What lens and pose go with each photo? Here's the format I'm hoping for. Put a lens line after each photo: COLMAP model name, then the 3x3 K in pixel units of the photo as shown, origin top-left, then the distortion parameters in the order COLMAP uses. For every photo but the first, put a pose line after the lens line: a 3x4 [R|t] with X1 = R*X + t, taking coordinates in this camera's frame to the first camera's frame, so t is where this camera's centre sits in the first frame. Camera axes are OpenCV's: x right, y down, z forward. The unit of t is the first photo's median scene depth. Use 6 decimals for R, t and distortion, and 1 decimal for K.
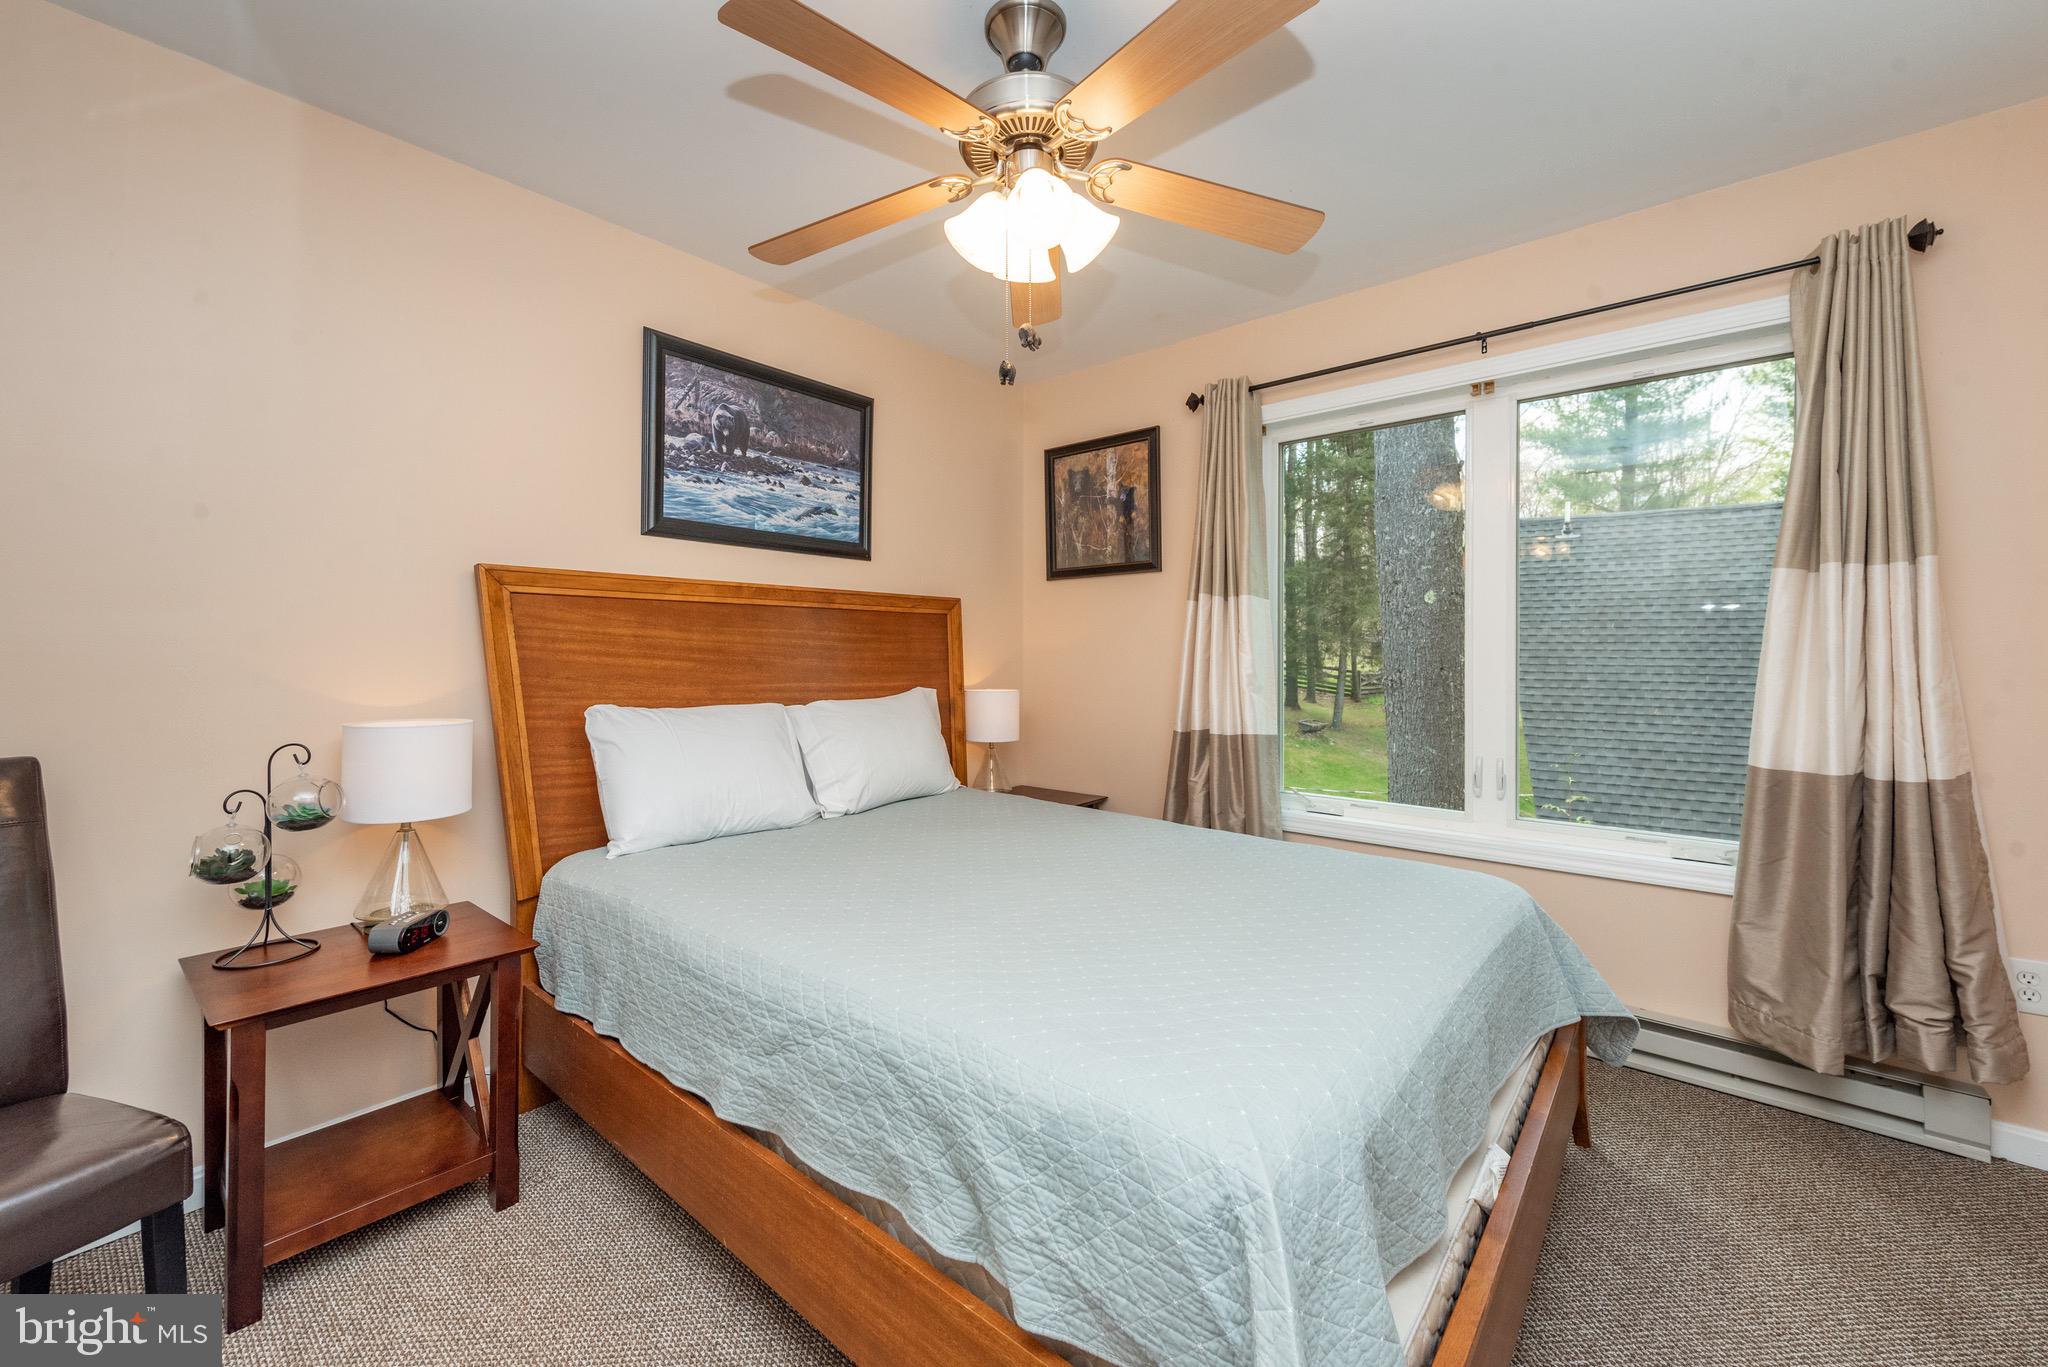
lens RADIAL K [[798.9, 0, 1034.7], [0, 798.9, 655.3], [0, 0, 1]] dist [0.016386, -0.000025]
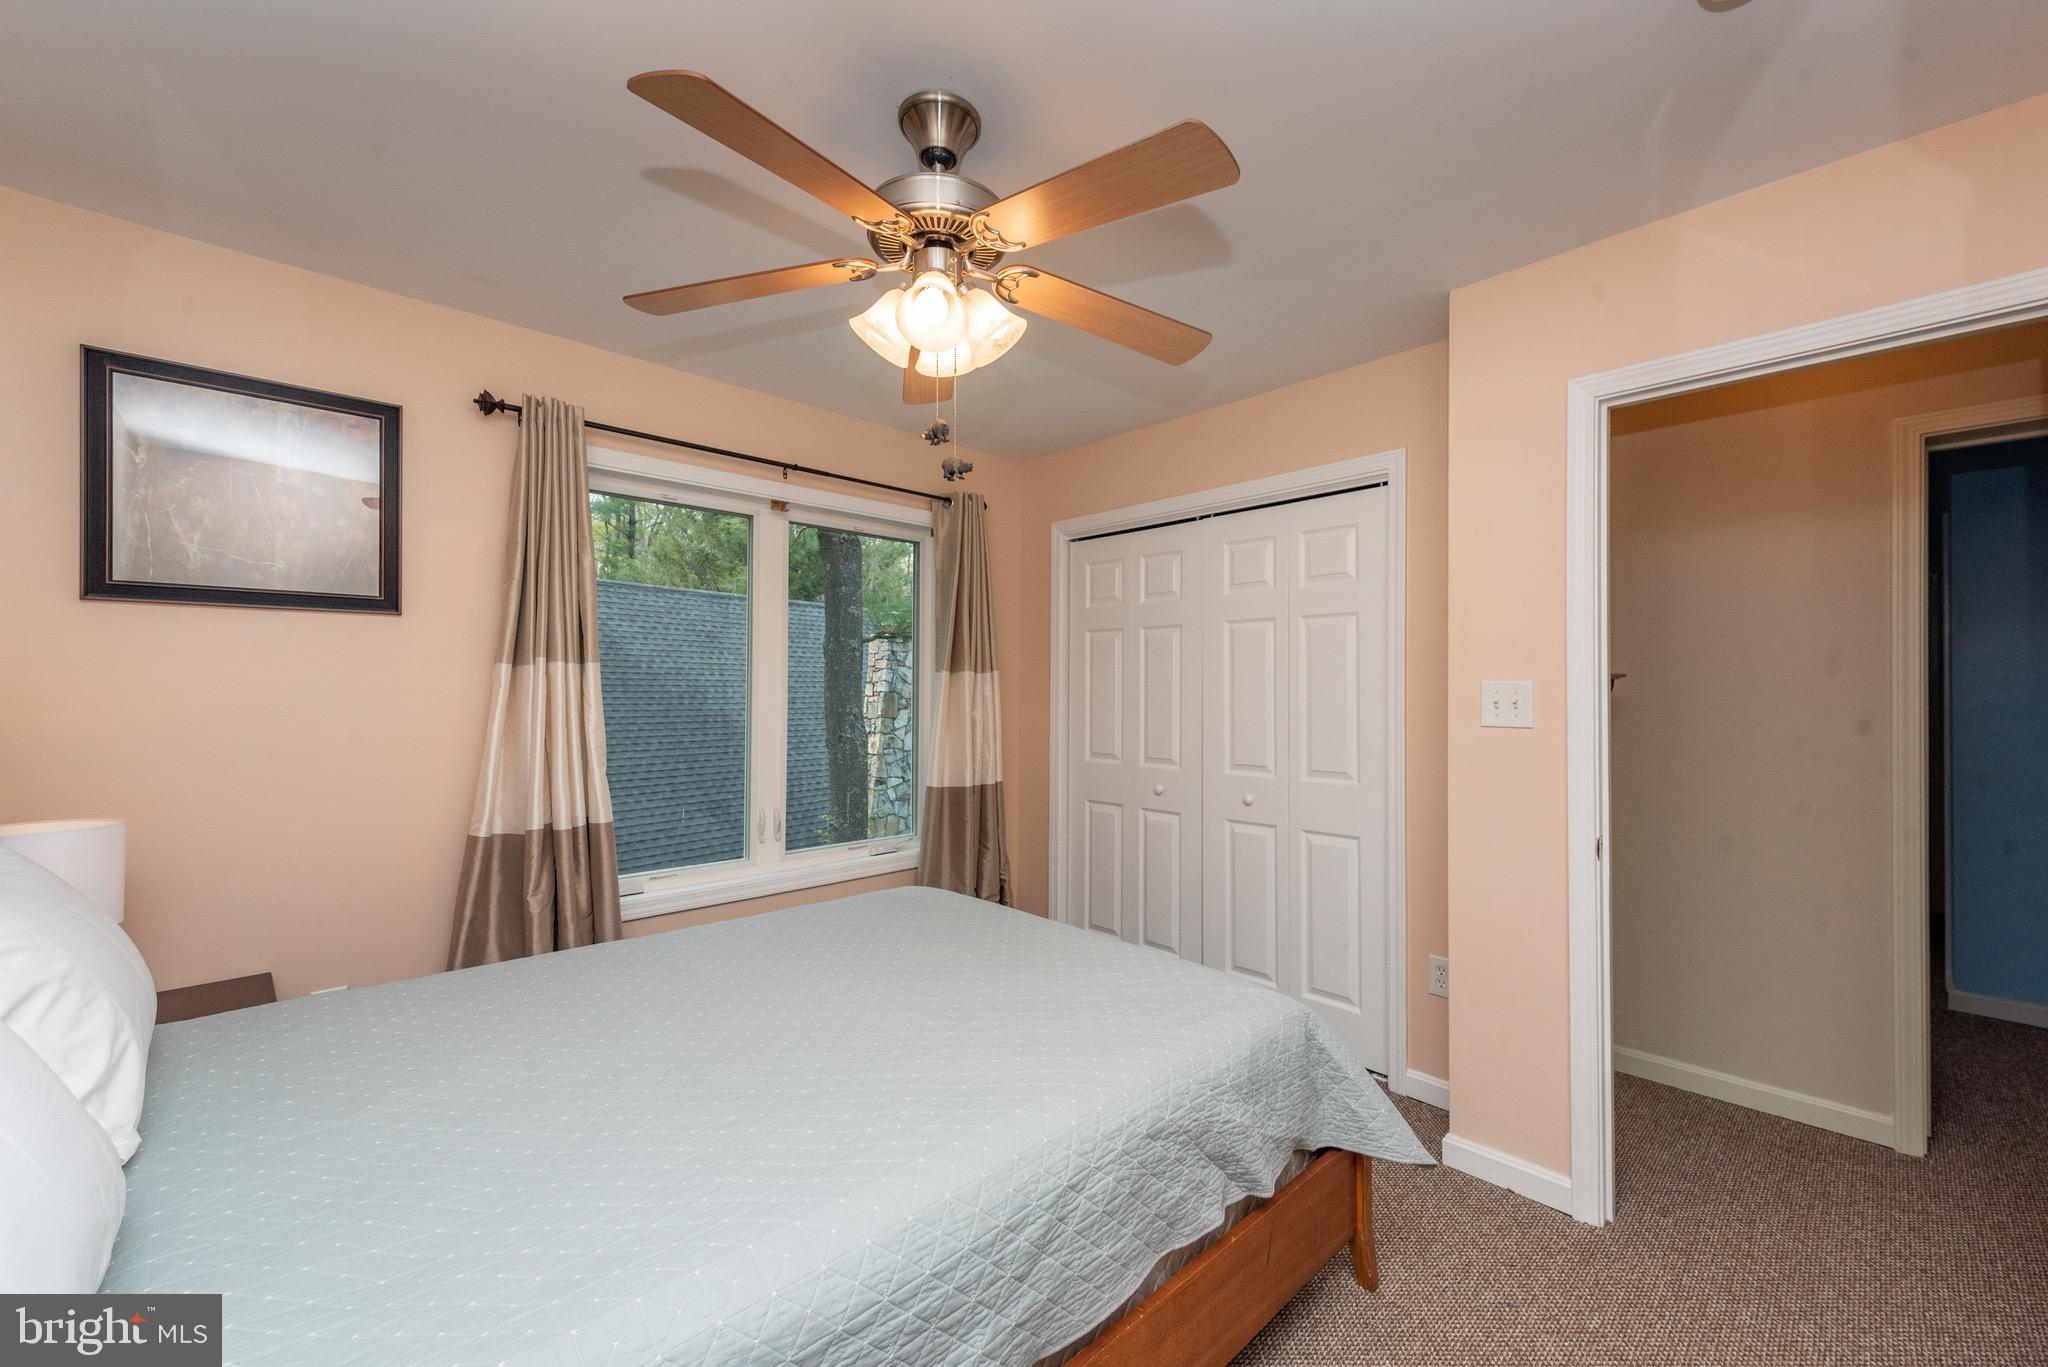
lens RADIAL K [[813.8, 0, 1024.0], [0, 813.8, 683.5], [0, 0, 1]] dist [0.019008, -0.000013]
pose [[0.121767, 0.009636, 0.992512, -0.635997], [-0.000768, 0.999953, -0.009614, -0.052485], [-0.992558, 0.000409, 0.121768, 0.492497]]
